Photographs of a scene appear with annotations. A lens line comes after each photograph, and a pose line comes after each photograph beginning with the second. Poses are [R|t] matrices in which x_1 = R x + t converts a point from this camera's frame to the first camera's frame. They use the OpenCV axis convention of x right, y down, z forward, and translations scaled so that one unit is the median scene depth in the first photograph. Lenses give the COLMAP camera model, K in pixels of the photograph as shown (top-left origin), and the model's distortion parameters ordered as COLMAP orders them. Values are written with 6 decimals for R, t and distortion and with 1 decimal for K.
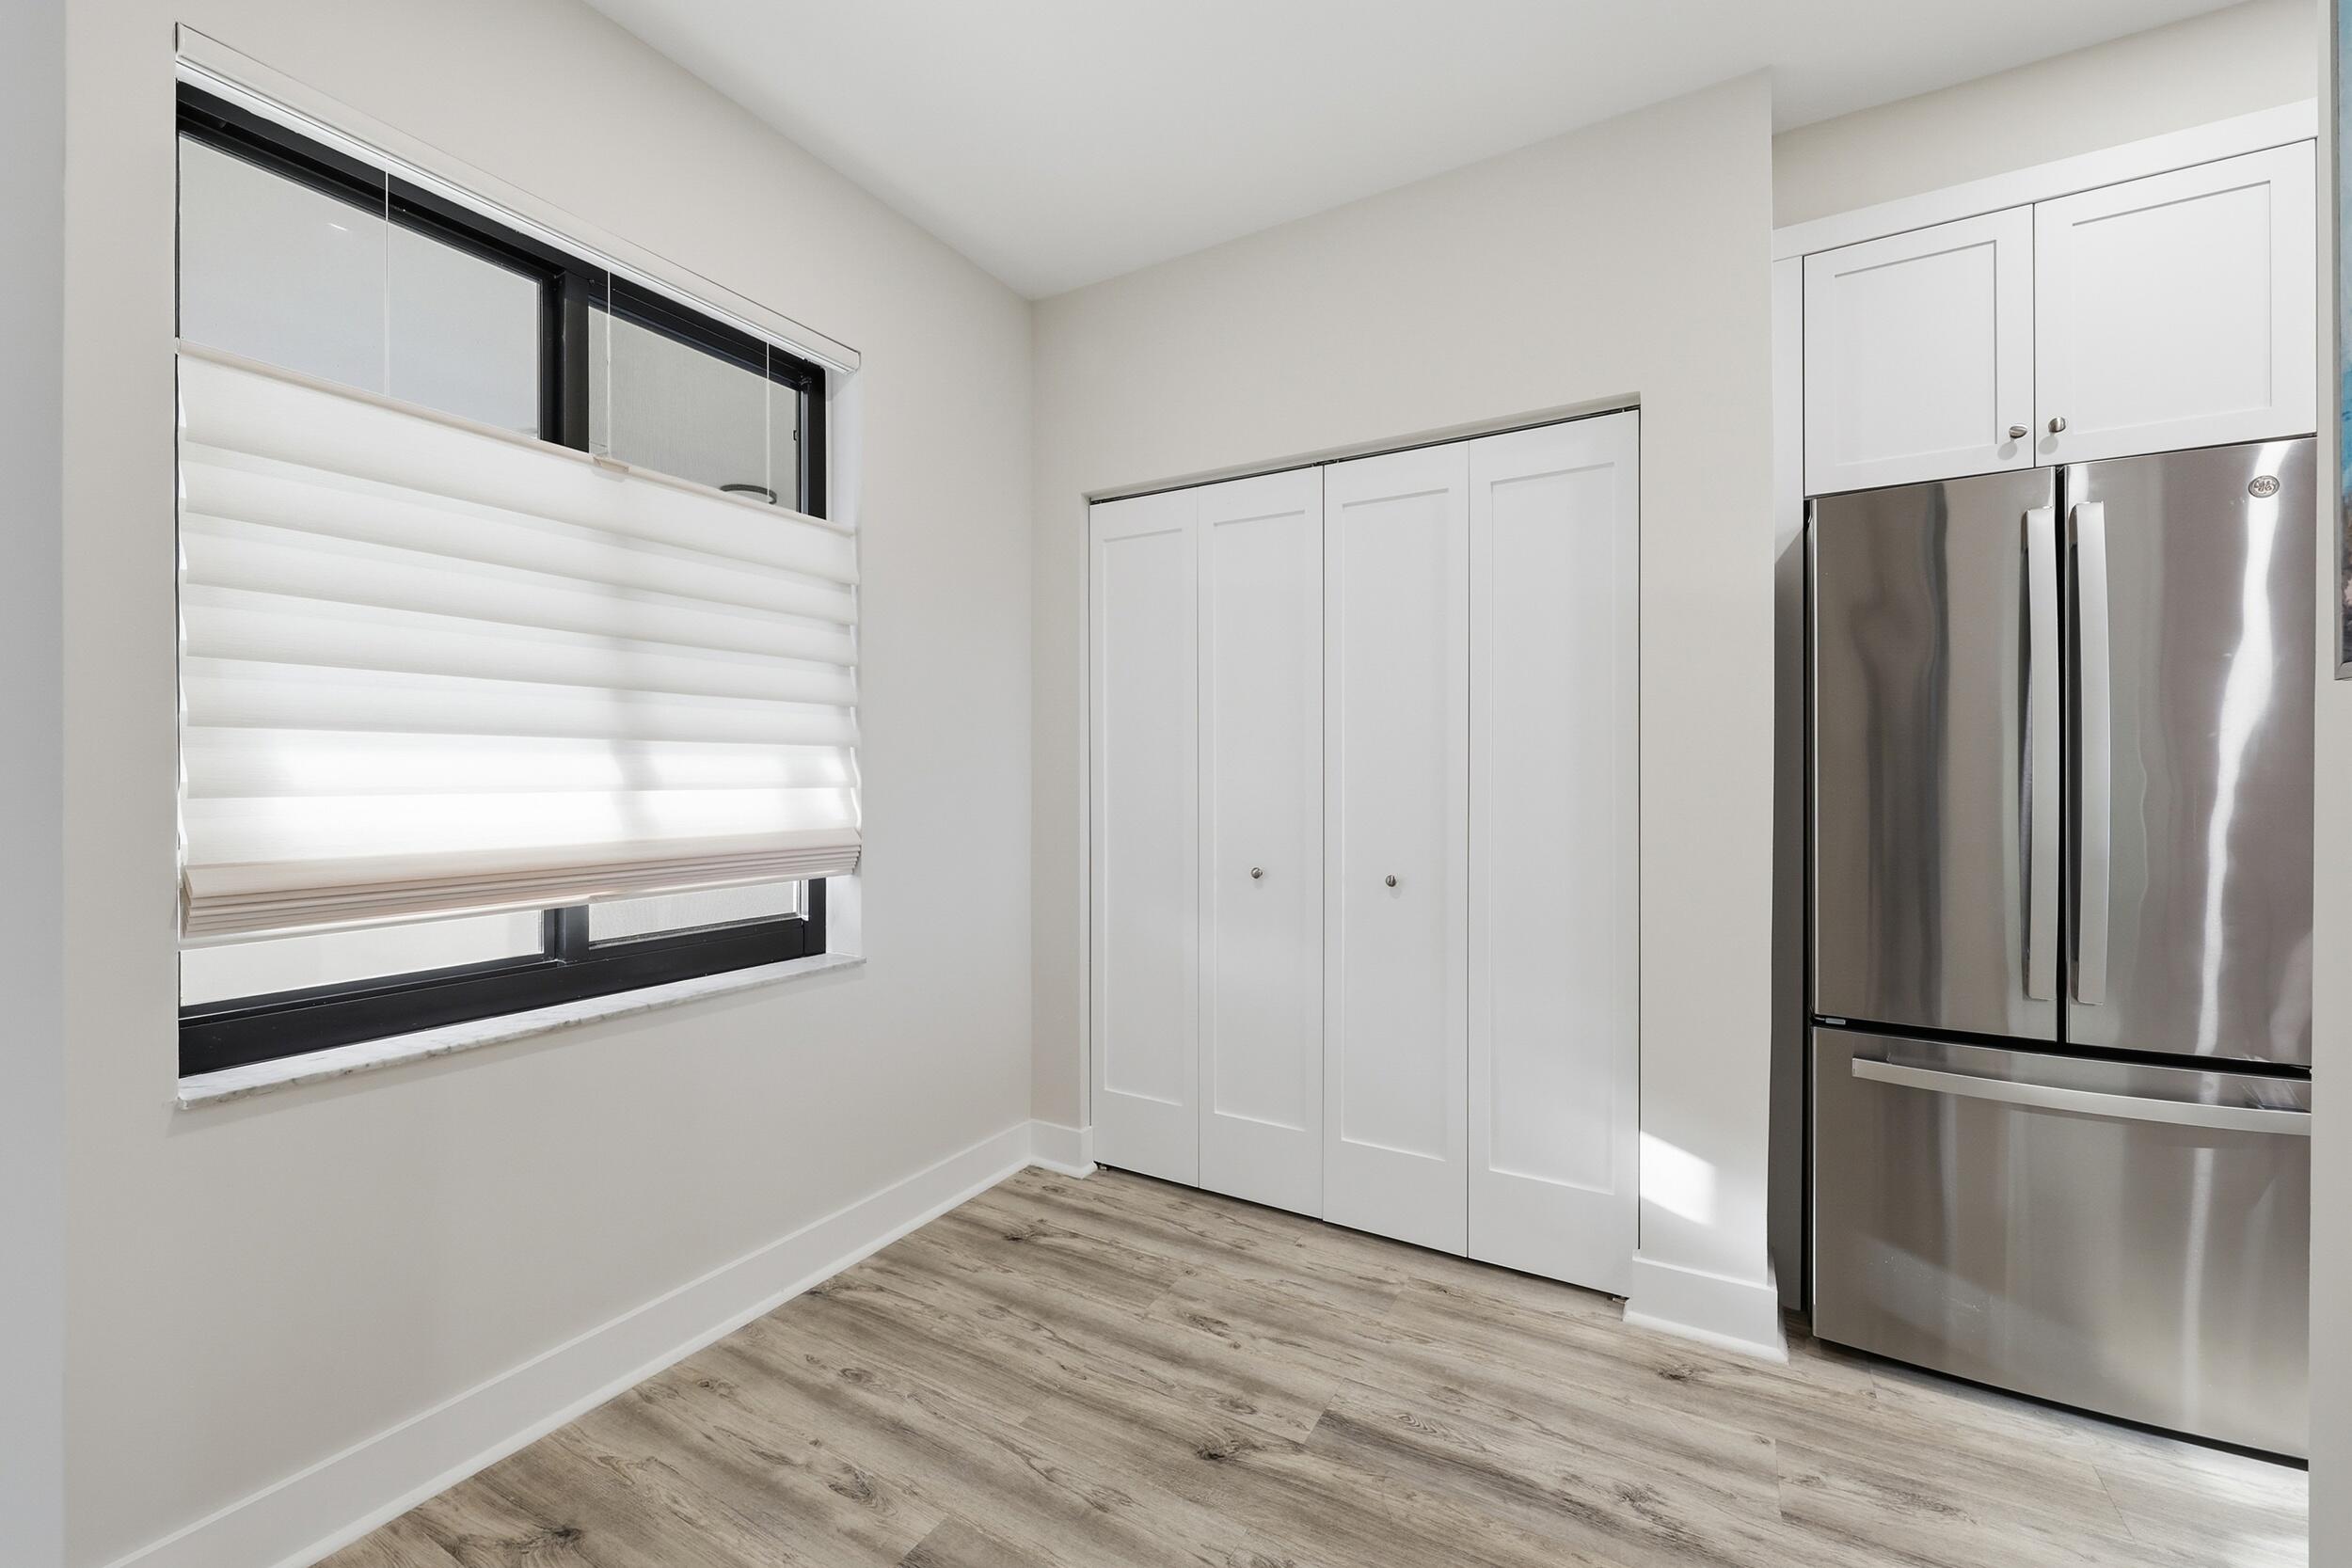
lens RADIAL K [[955.7, 0, 1162.5], [0, 955.7, 776.2], [0, 0, 1]] dist [0.000792, 0.000821]
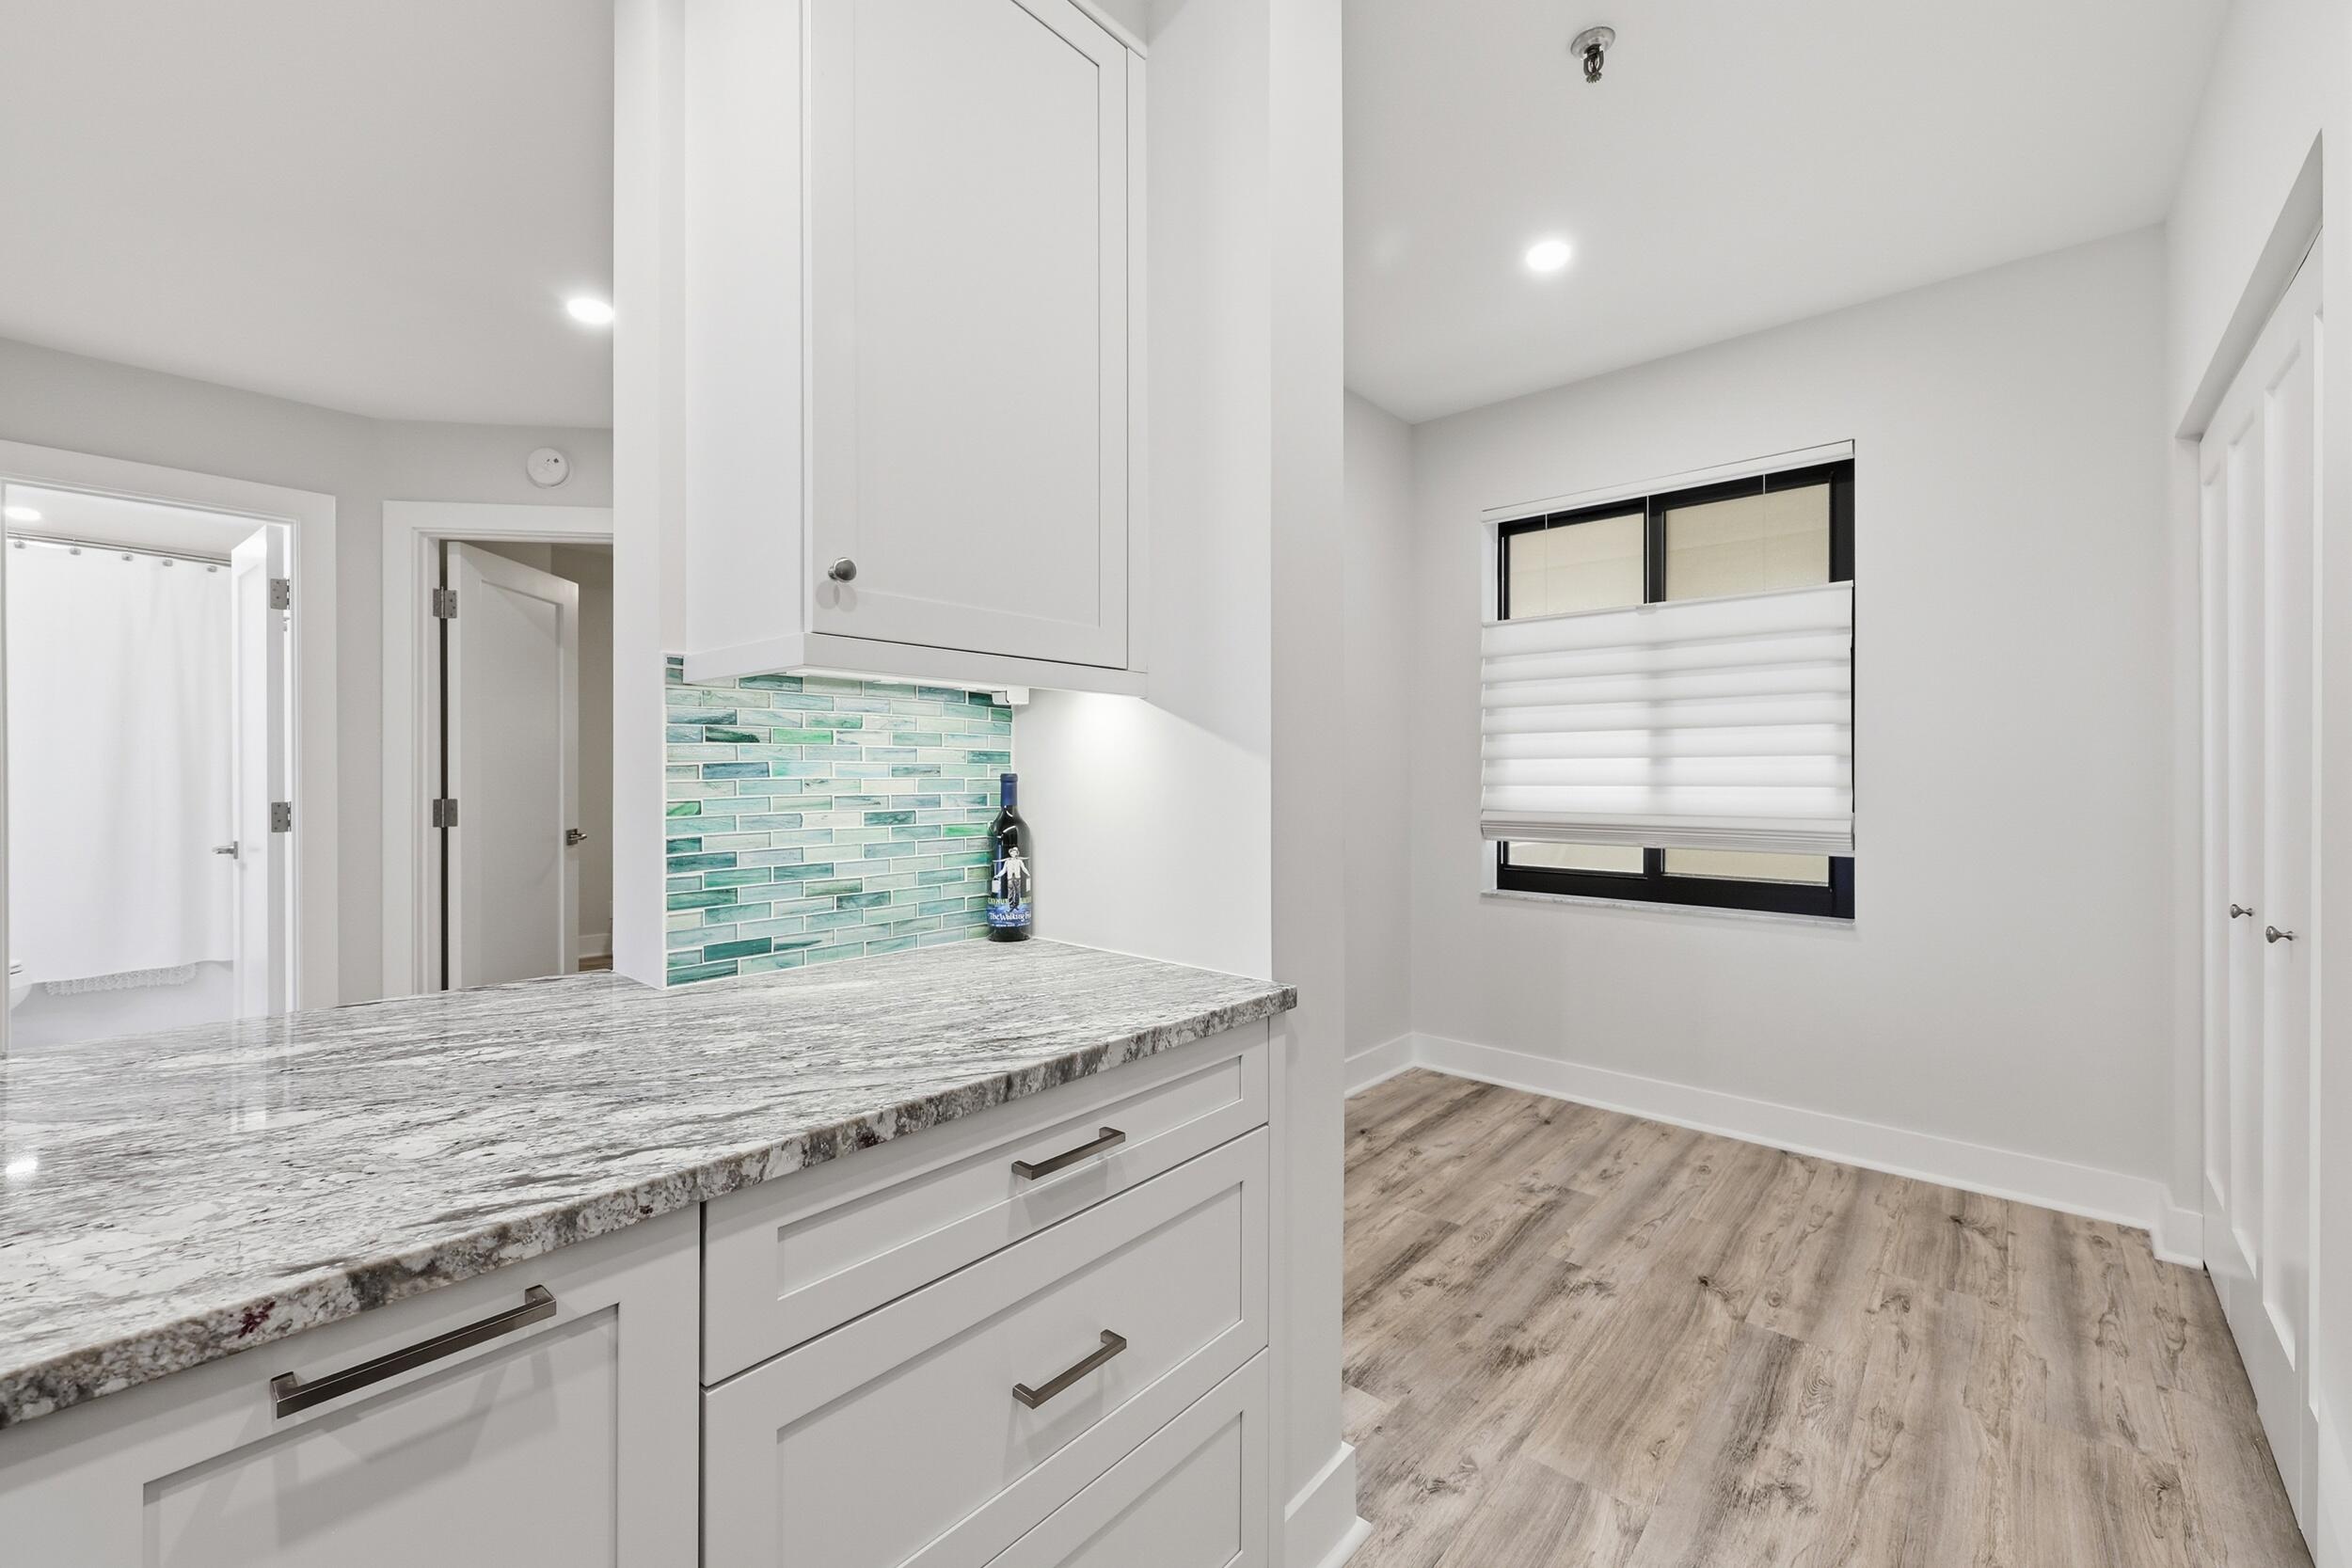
lens RADIAL K [[955.7, 0, 1172.8], [0, 955.7, 780.9], [0, 0, 1]] dist [0.000792, 0.000821]
pose [[-0.202390, 0.000935, -0.979305, 1.300967], [-0.005497, 0.999983, 0.002091, 0.005489], [0.979290, 0.005806, -0.202381, 0.456854]]
